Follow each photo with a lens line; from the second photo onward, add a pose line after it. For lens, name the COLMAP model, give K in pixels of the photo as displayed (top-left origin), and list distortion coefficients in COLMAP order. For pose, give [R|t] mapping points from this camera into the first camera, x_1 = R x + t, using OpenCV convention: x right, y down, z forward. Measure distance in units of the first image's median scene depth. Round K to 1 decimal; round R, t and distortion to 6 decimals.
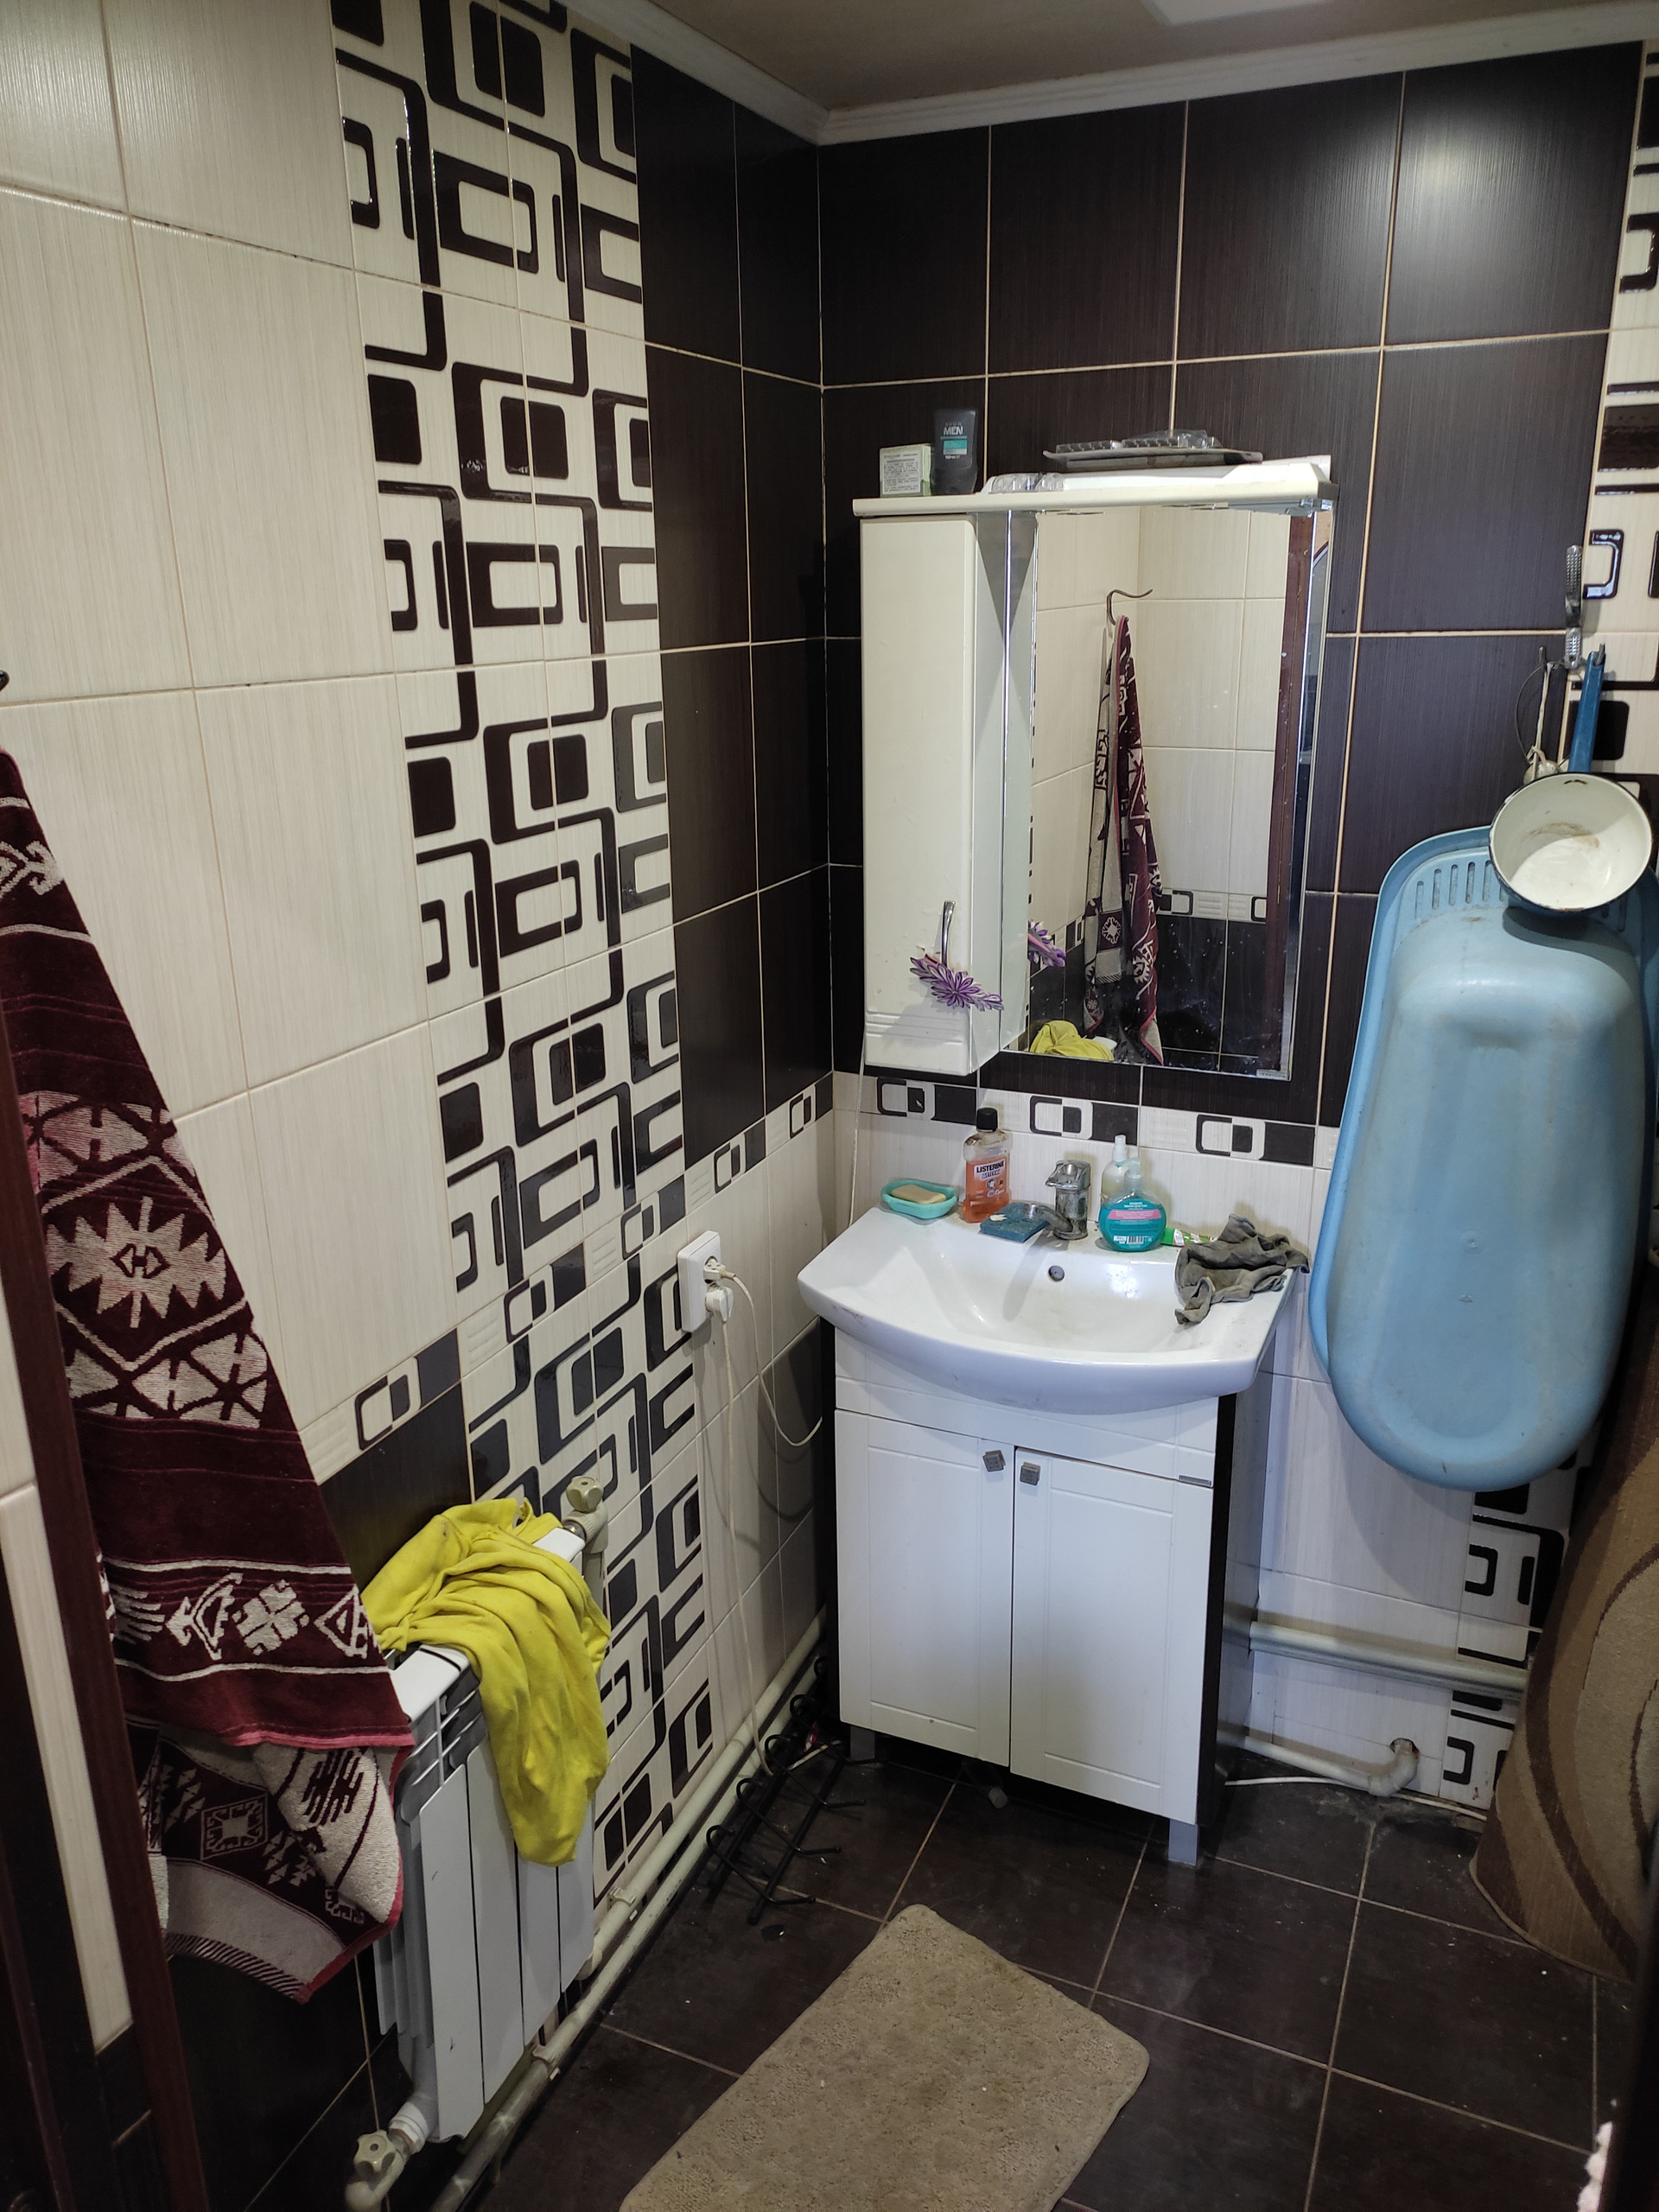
lens RADIAL K [[1622.5, 0, 822.7], [0, 1622.5, 1108.5], [0, 0, 1]] dist [0.051432, -0.052066]
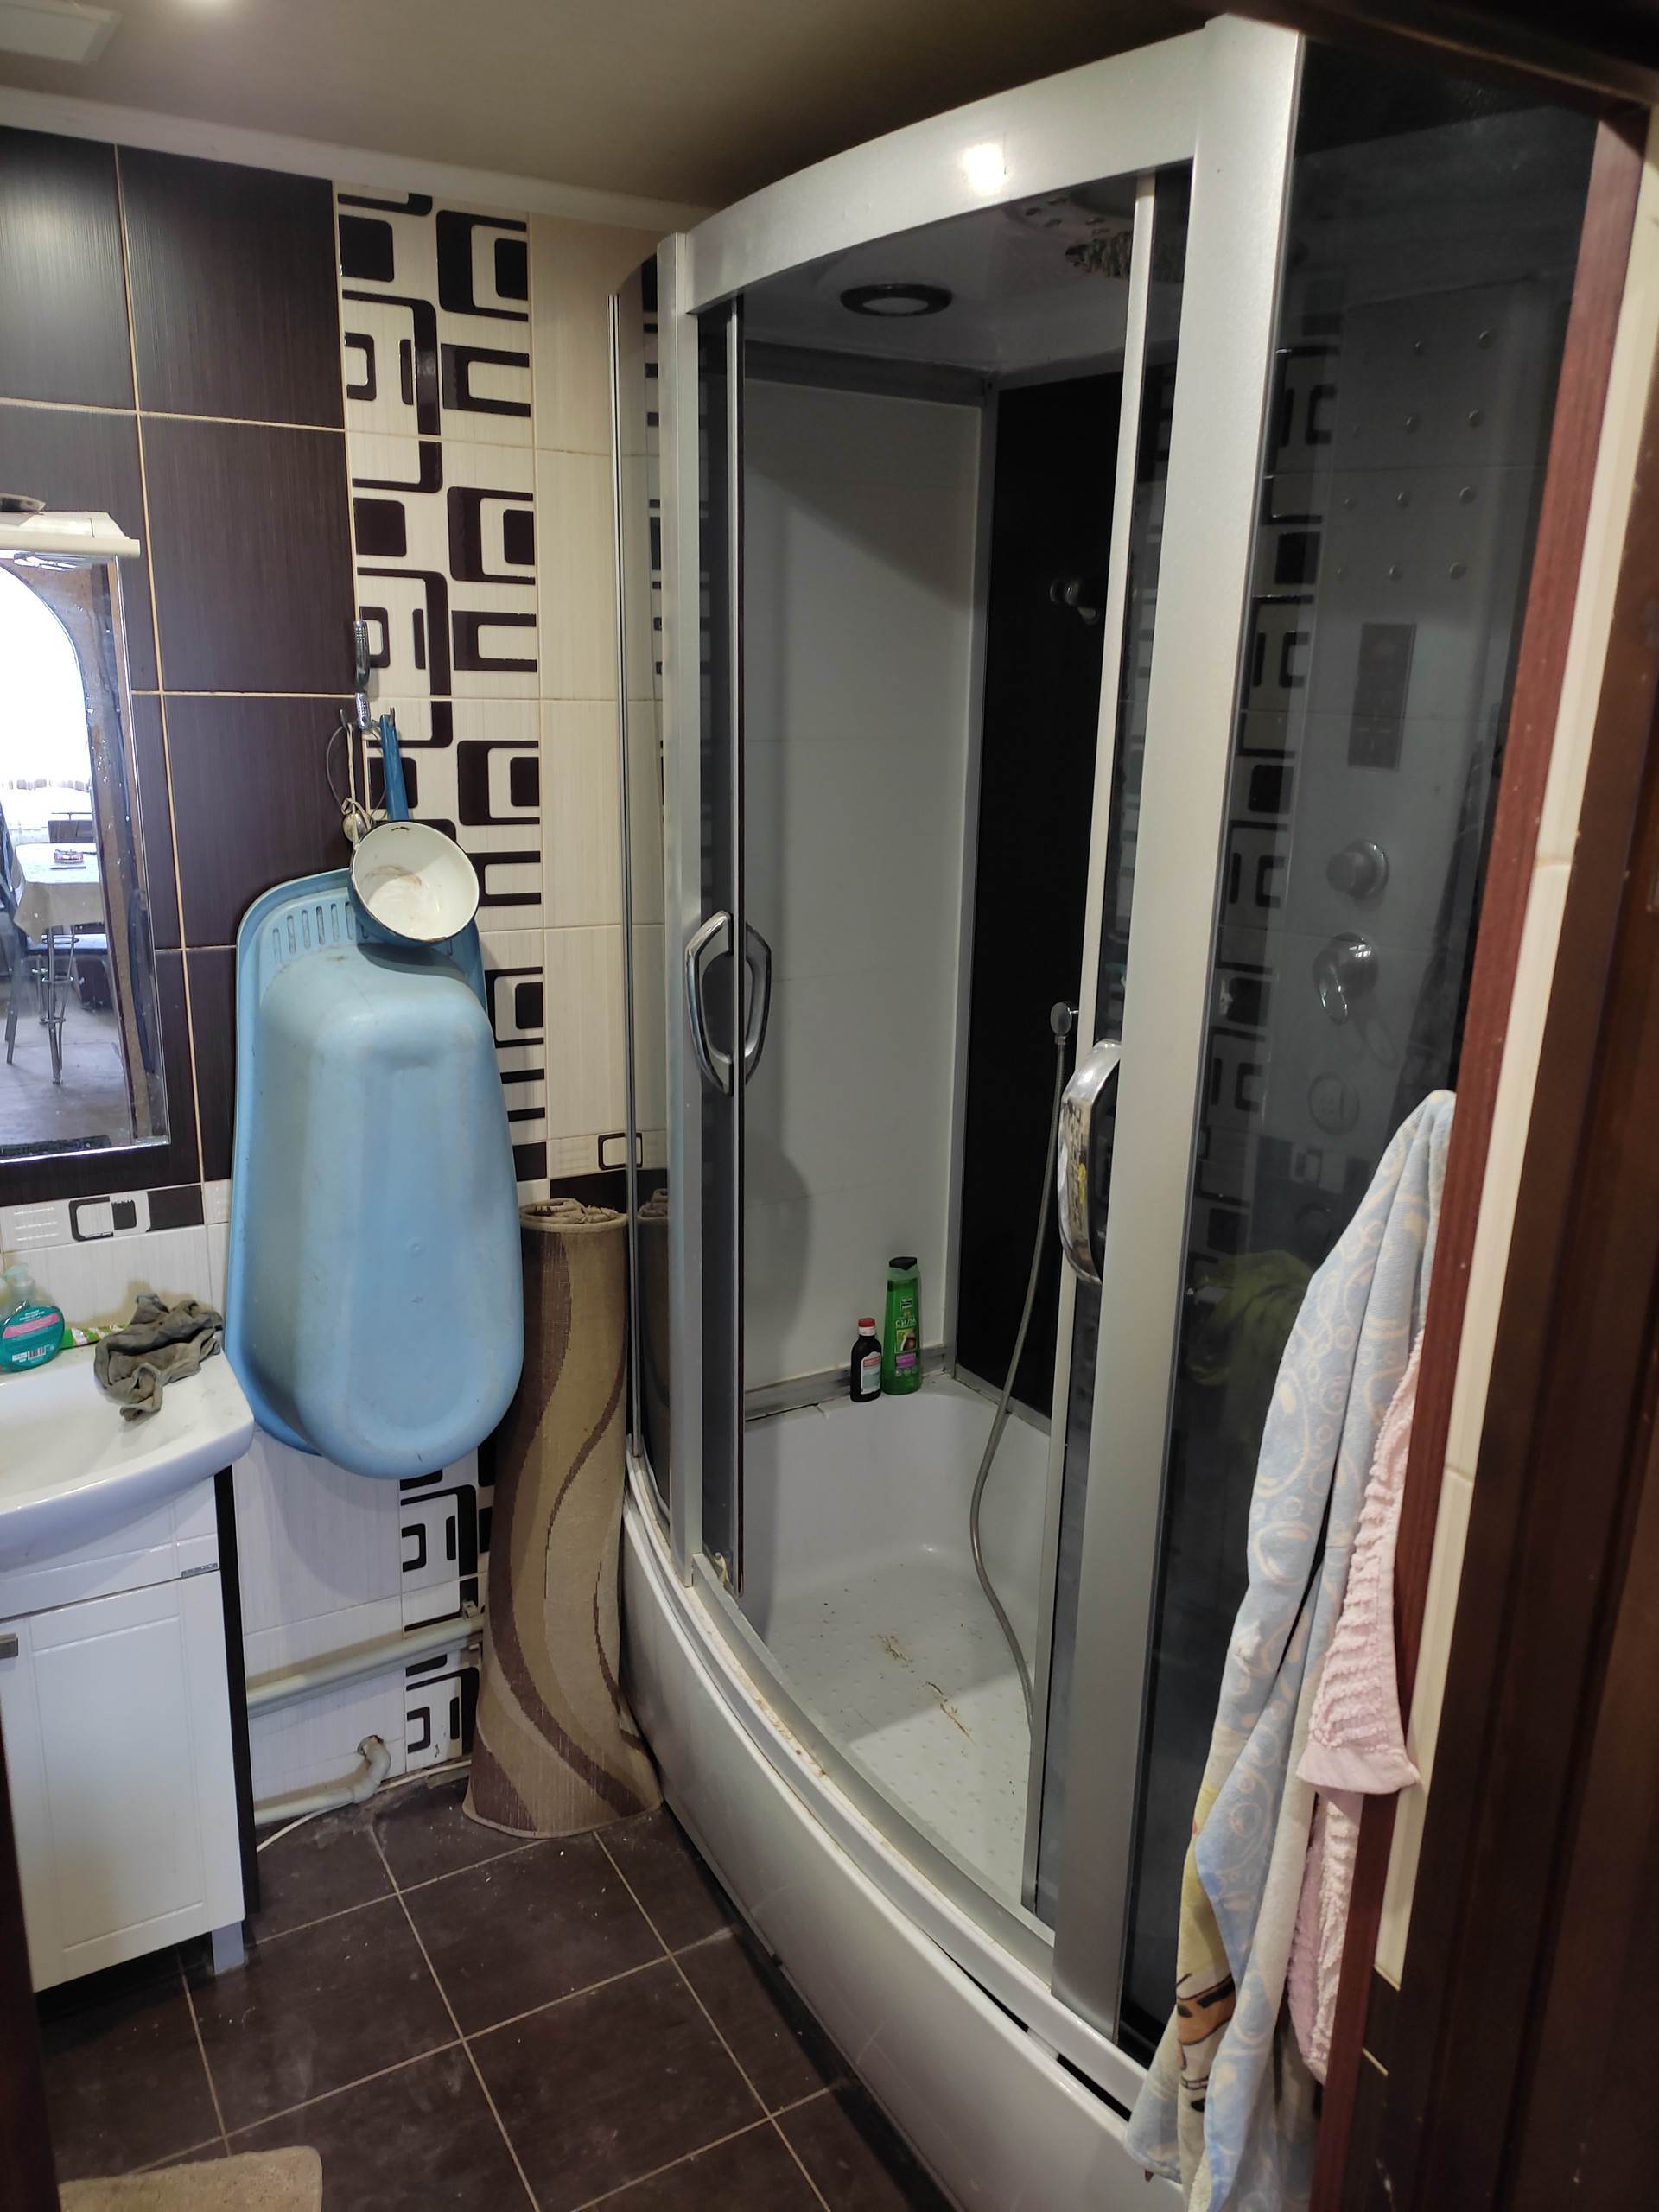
lens RADIAL K [[1622.5, 0, 828.1], [0, 1622.5, 1113.1], [0, 0, 1]] dist [0.051432, -0.052066]
pose [[0.584035, -0.188760, 0.789476, -0.252677], [0.208879, 0.974782, 0.078542, -0.029619], [-0.784393, 0.119033, 0.608735, 0.091005]]
